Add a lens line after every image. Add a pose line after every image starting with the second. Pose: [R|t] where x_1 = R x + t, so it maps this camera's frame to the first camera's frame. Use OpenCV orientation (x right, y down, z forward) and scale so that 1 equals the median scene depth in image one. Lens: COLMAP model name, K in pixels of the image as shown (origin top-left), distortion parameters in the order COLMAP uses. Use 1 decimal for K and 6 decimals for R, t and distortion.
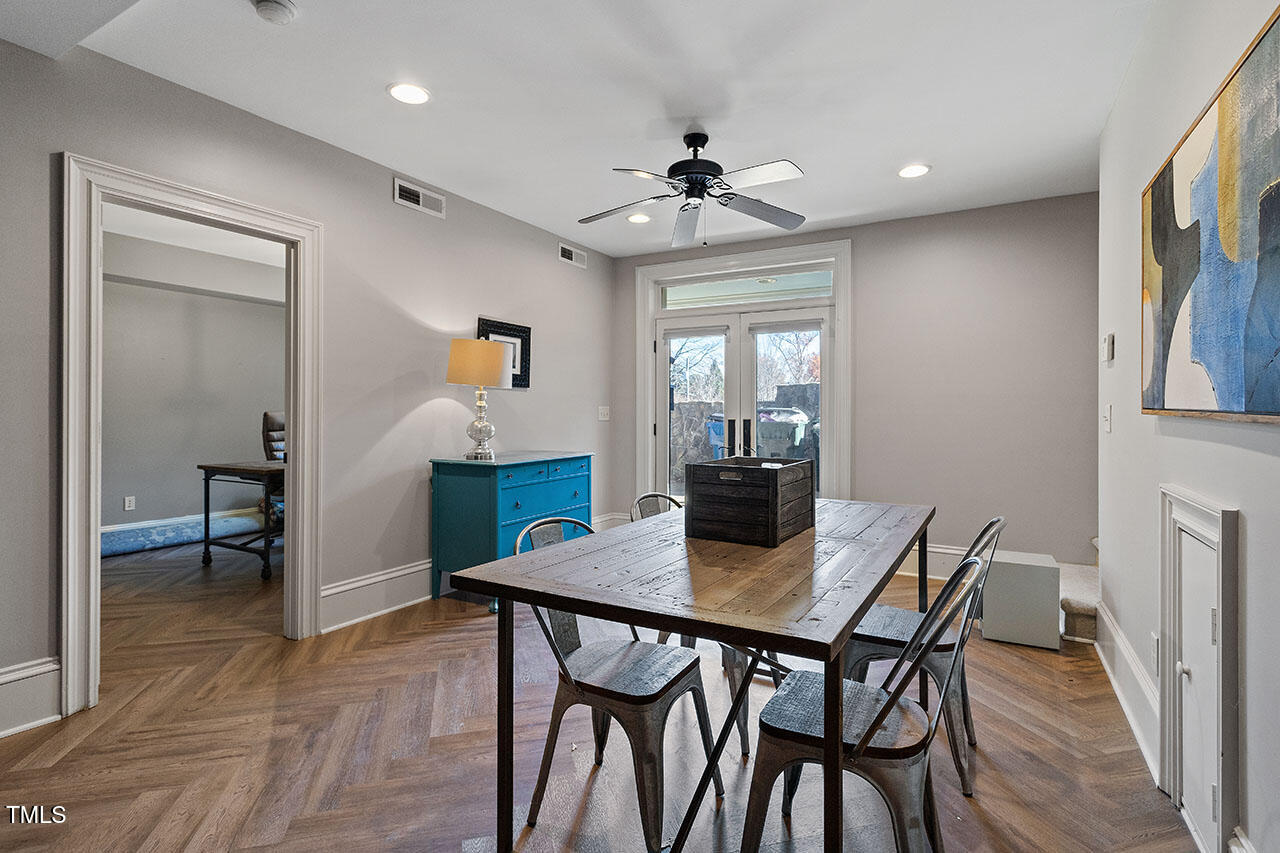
lens RADIAL K [[619.7, 0, 655.7], [0, 619.7, 431.7], [0, 0, 1]] dist [0.001447, 0.000691]
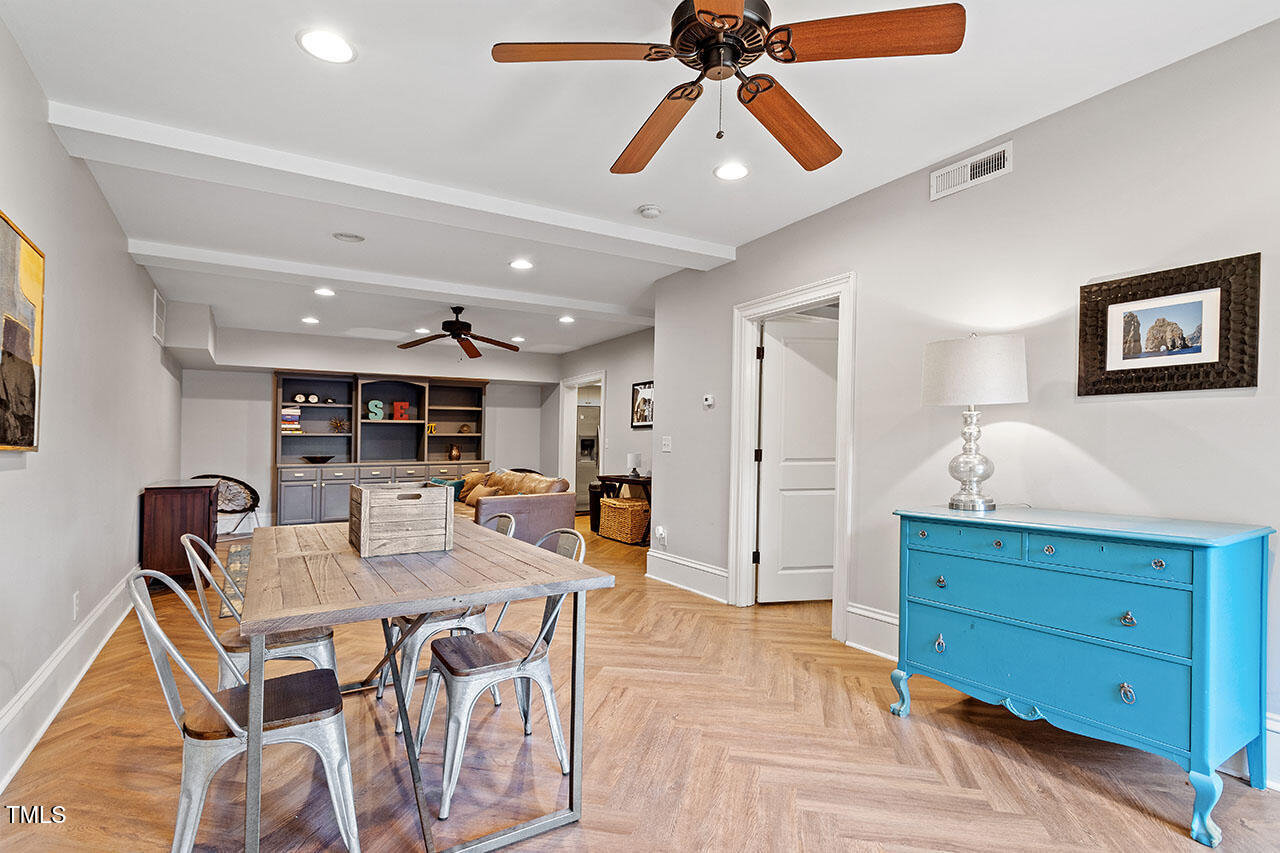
lens RADIAL K [[619.7, 0, 655.7], [0, 619.7, 431.7], [0, 0, 1]] dist [0.001447, 0.000691]
pose [[-0.471125, -0.014794, -0.881943, 0.358187], [-0.025547, 0.999669, -0.003122, -0.022406], [0.881697, 0.021060, -0.471347, 0.735363]]
